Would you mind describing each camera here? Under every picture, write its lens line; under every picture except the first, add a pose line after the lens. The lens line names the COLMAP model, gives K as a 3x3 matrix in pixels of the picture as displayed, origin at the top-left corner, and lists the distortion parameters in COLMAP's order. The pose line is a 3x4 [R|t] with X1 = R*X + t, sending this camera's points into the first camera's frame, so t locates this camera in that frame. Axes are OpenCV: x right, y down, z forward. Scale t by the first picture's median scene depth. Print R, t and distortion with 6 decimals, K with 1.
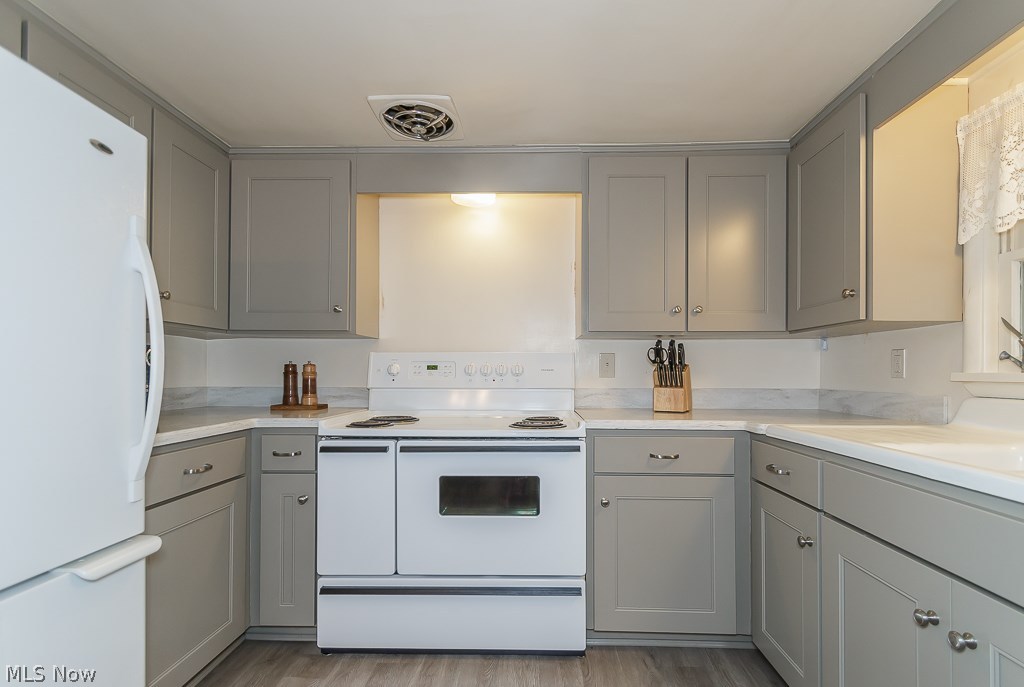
lens RADIAL K [[463.9, 0, 527.8], [0, 463.9, 370.1], [0, 0, 1]] dist [-0.003163, -0.001702]
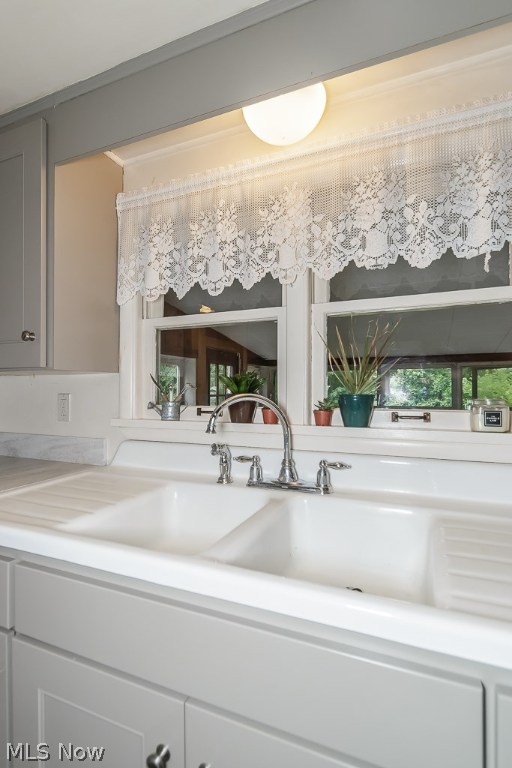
lens RADIAL K [[400.0, 0, 238.2], [0, 400.0, 380.0], [0, 0, 1]] dist [0.010209, 0.000020]
pose [[0.391384, 0.009124, 0.920182, 0.137439], [0.000130, 0.999950, -0.009970, -0.071040], [-0.920228, 0.004022, 0.391363, 0.314960]]
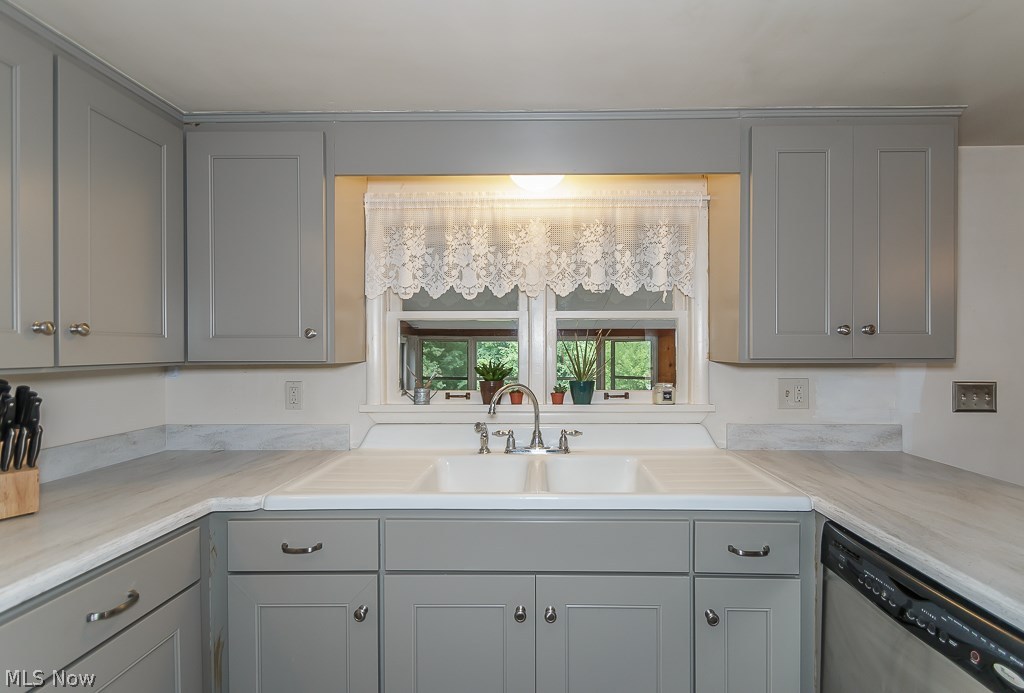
lens RADIAL K [[485.9, 0, 537.1], [0, 485.9, 353.3], [0, 0, 1]] dist [0.007406, -0.002934]
pose [[-0.014676, -0.012844, 0.999810, -0.303577], [-0.004401, 0.999909, 0.012781, -0.132930], [-0.999883, -0.004213, -0.014732, 0.521452]]
